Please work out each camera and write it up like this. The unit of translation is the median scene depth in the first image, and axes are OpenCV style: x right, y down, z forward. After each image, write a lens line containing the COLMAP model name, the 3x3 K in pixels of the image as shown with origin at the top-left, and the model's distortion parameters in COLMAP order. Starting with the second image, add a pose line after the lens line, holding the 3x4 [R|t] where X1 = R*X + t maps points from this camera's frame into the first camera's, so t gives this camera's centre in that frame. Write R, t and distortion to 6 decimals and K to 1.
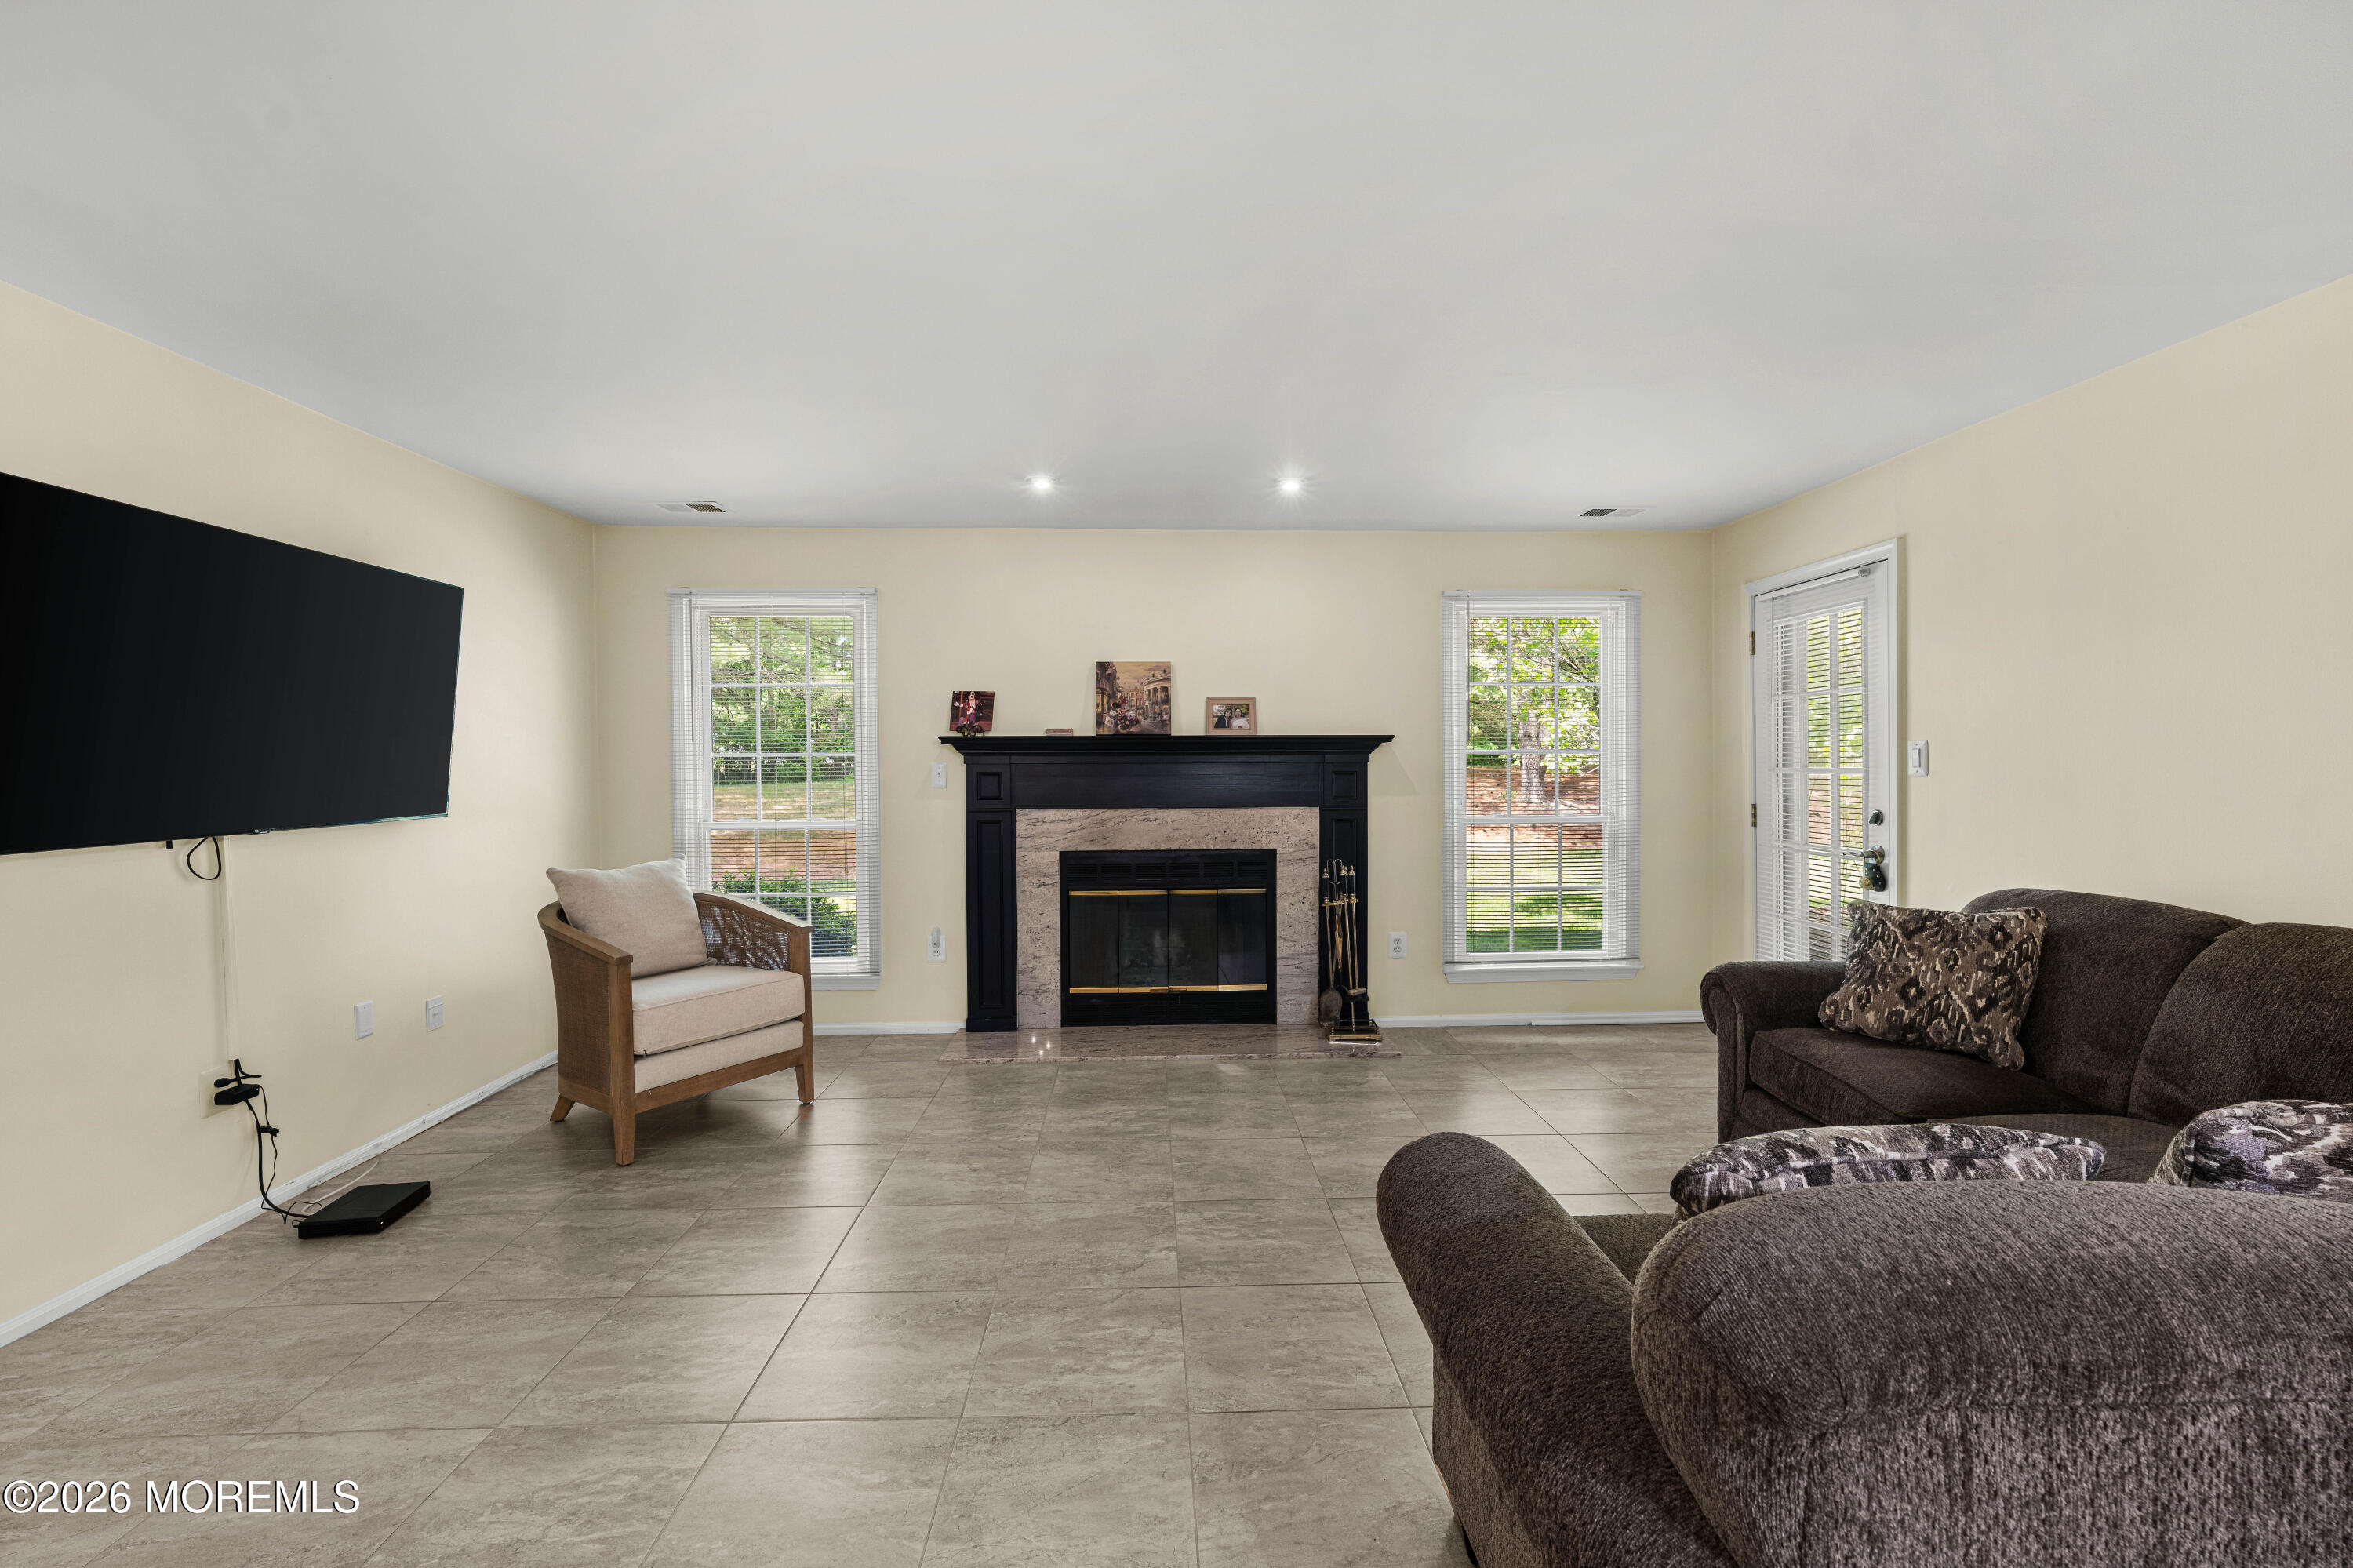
lens RADIAL K [[949.7, 0, 1173.8], [0, 949.7, 774.9], [0, 0, 1]] dist [-0.000442, -0.000053]
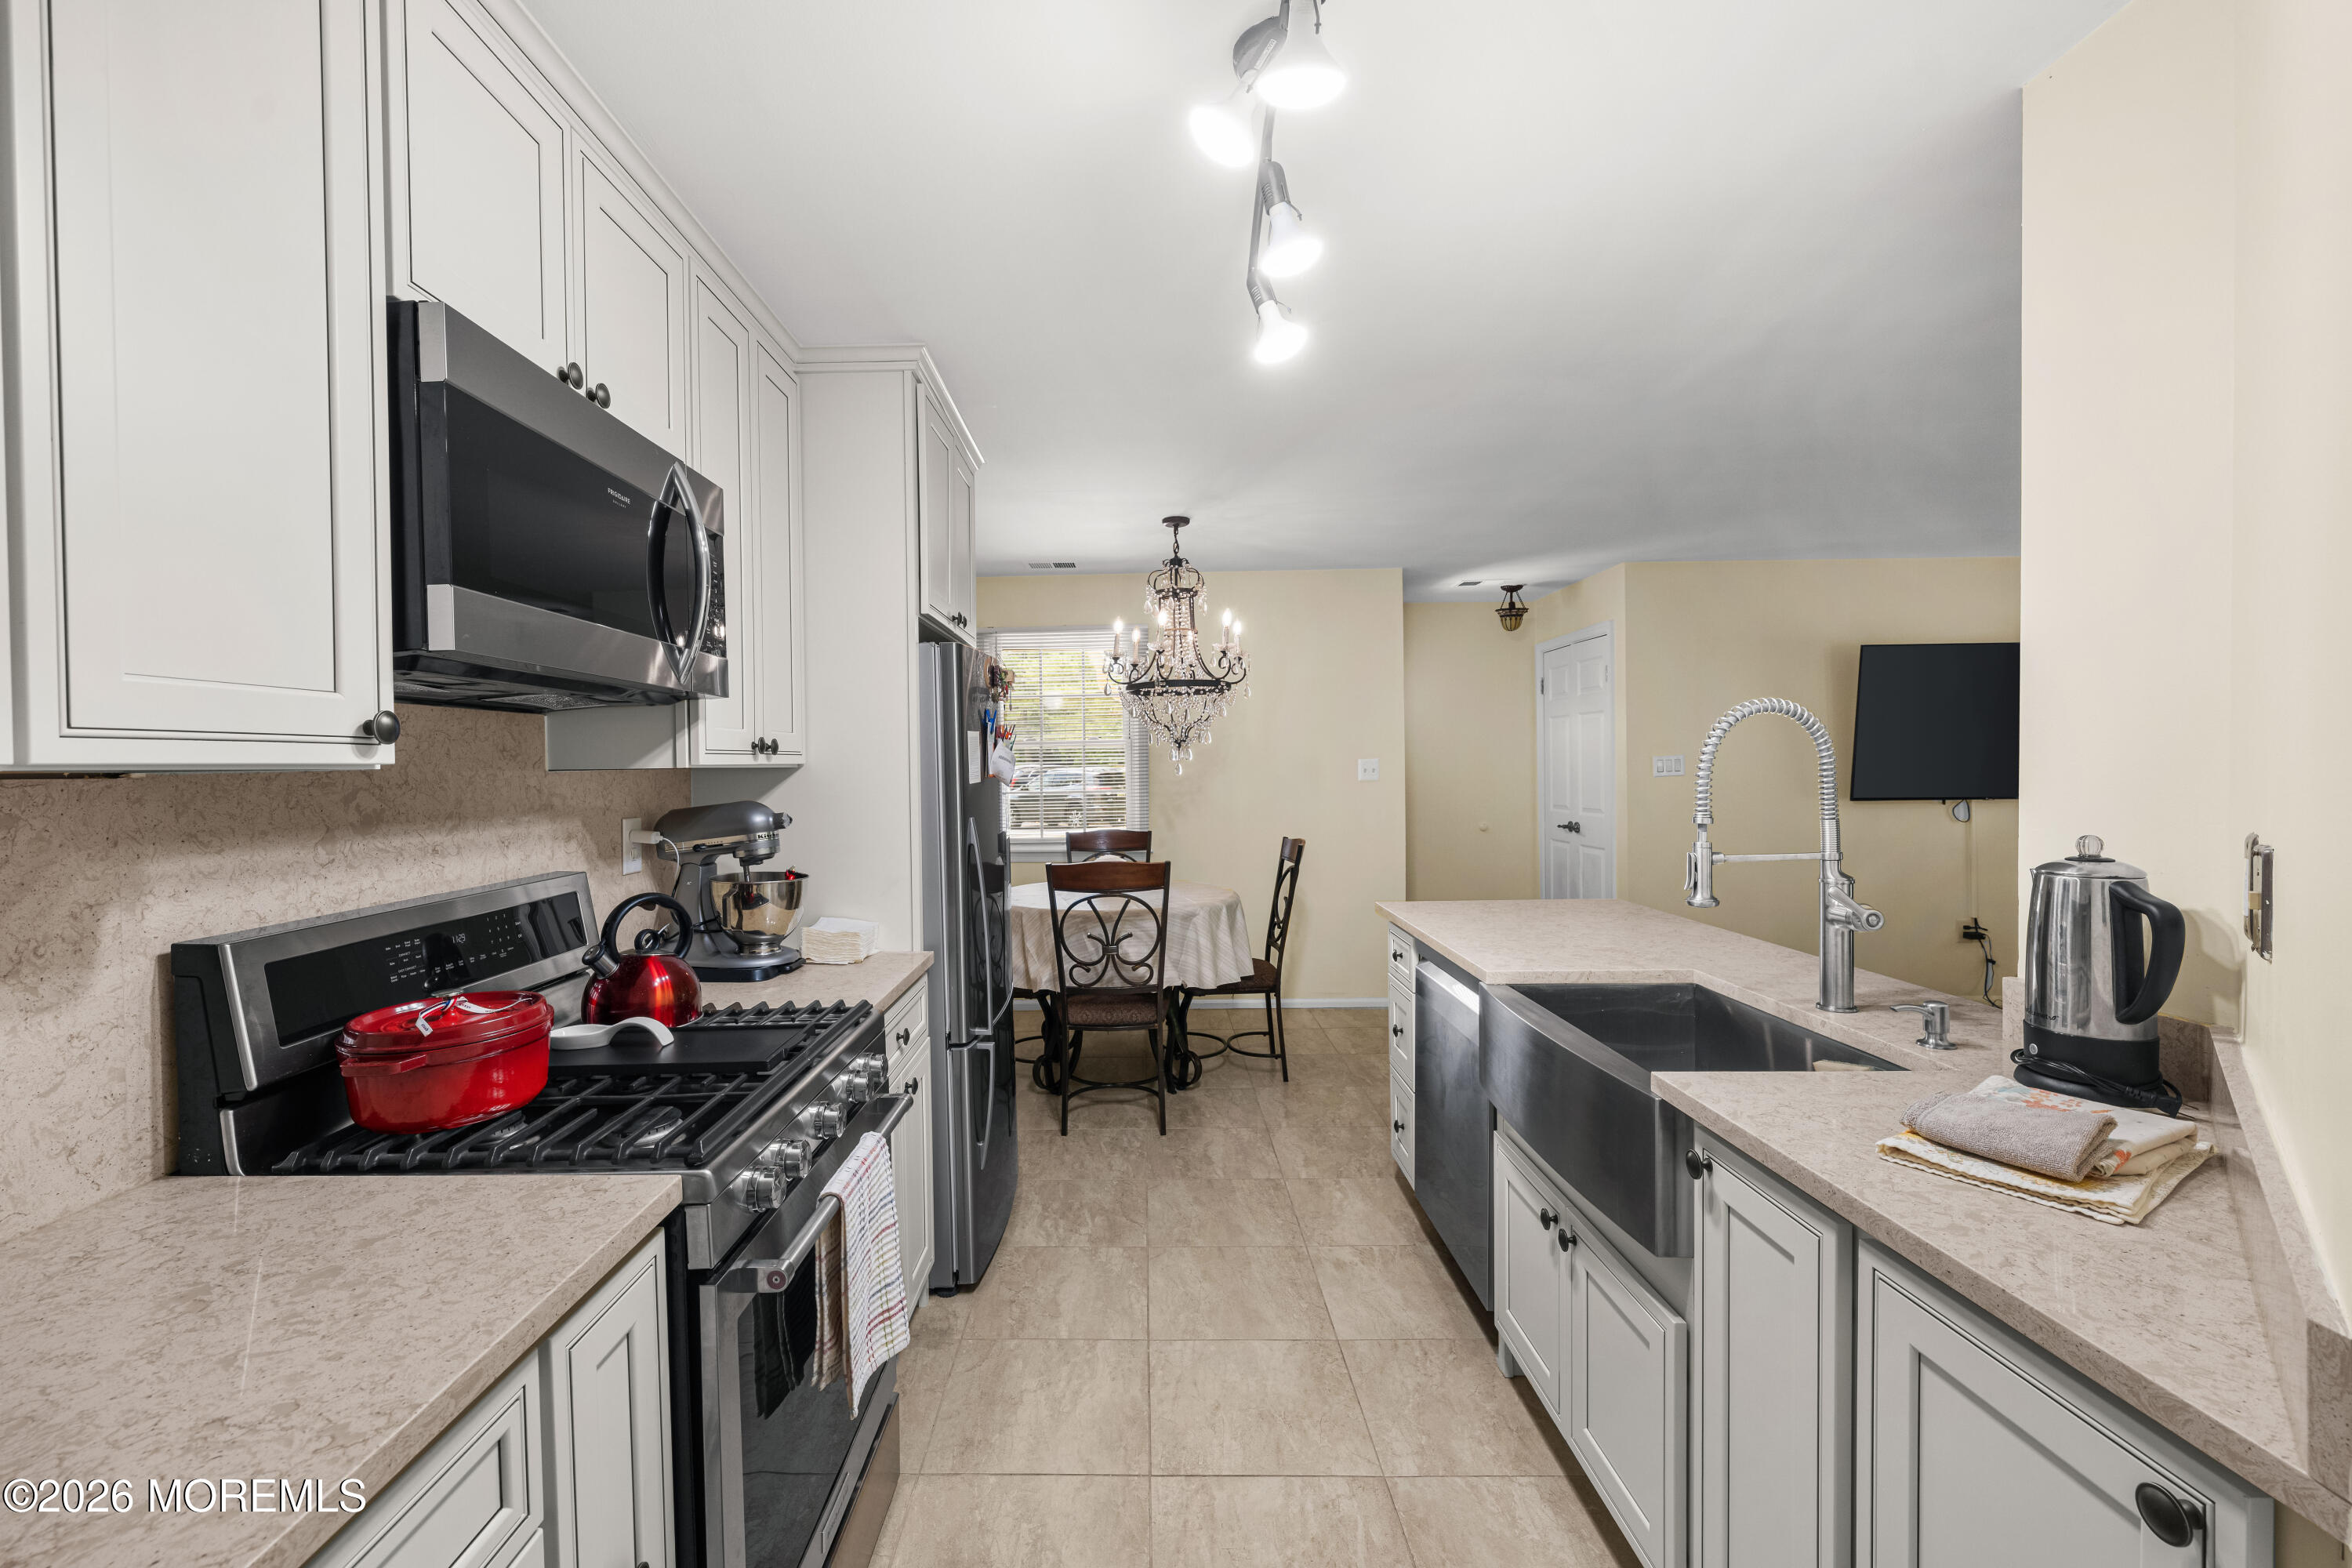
lens RADIAL K [[1053.6, 0, 1195.6], [0, 1053.6, 784.8], [0, 0, 1]] dist [0.110922, 0.000177]
pose [[0.020747, 0.028813, -0.999370, 0.720635], [-0.010083, 0.999540, 0.028608, -0.009630], [0.999734, 0.009483, 0.021028, -0.368737]]
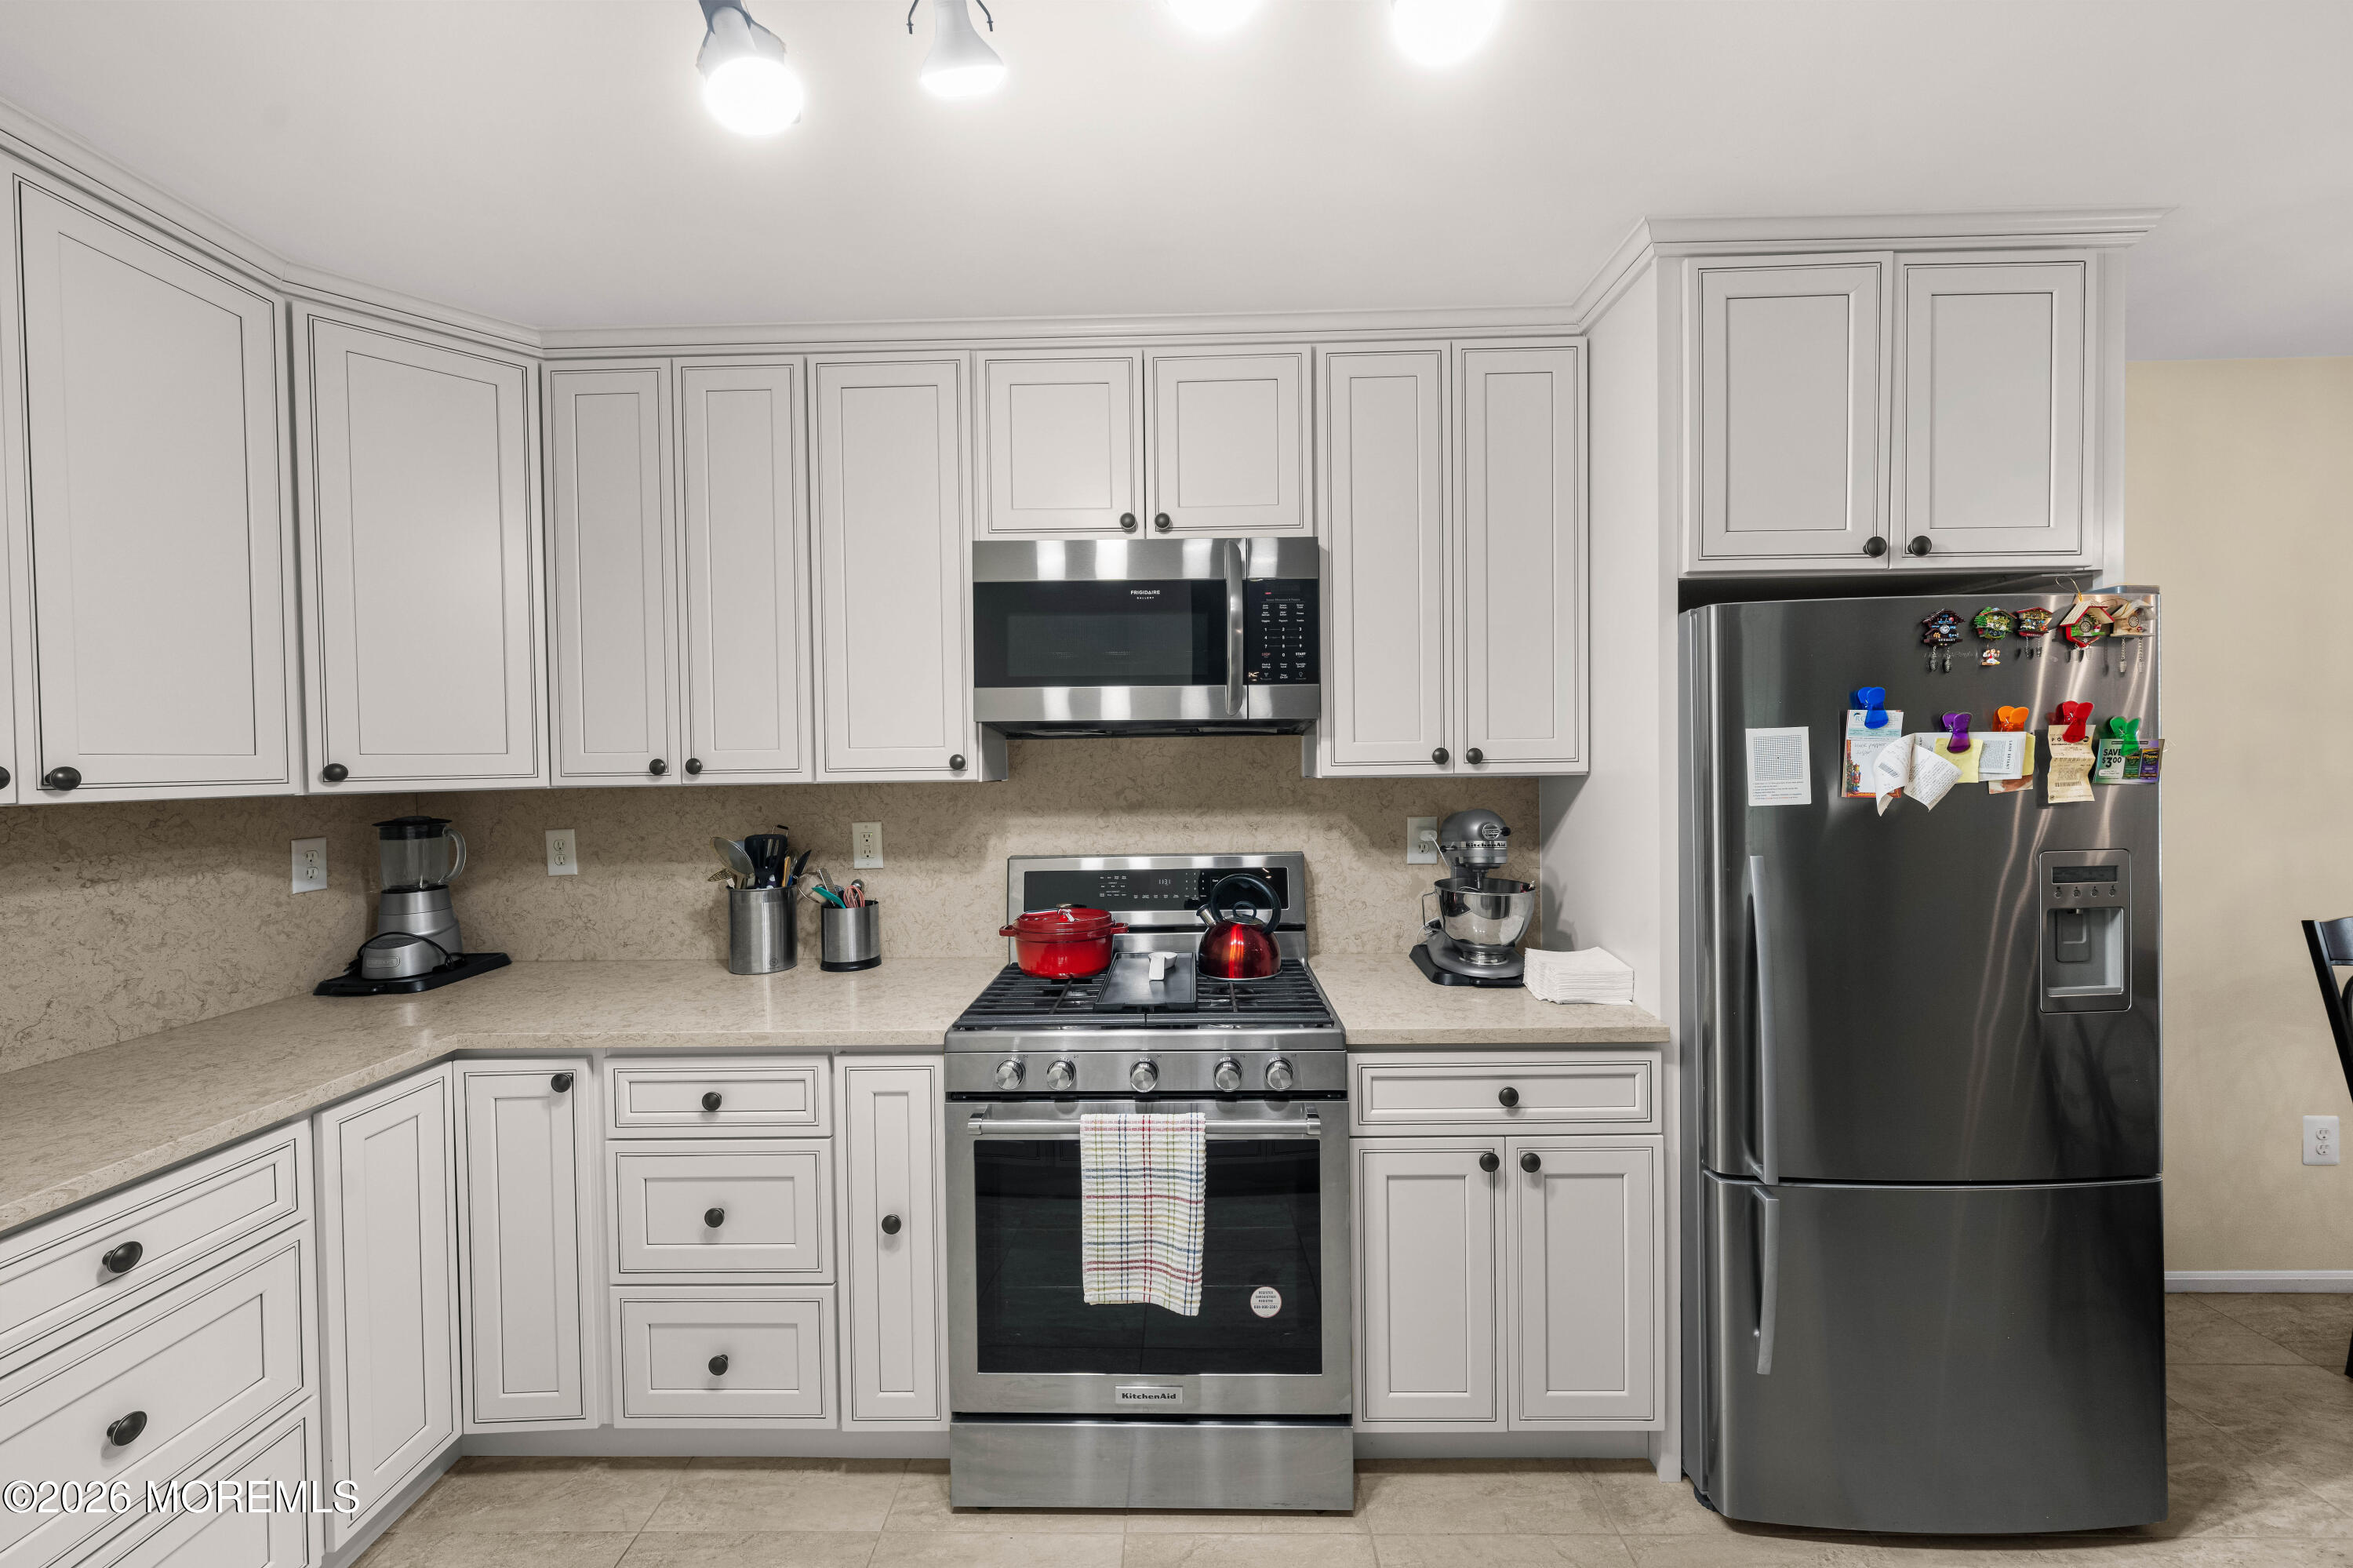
lens RADIAL K [[871.2, 0, 1175.8], [0, 871.2, 777.0], [0, 0, 1]] dist [-0.002572, -0.000126]
pose [[-0.998470, 0.019073, 0.051910, 0.296563], [0.021218, 0.998931, 0.041078, -0.021421], [-0.051071, 0.042117, -0.997807, -0.130300]]
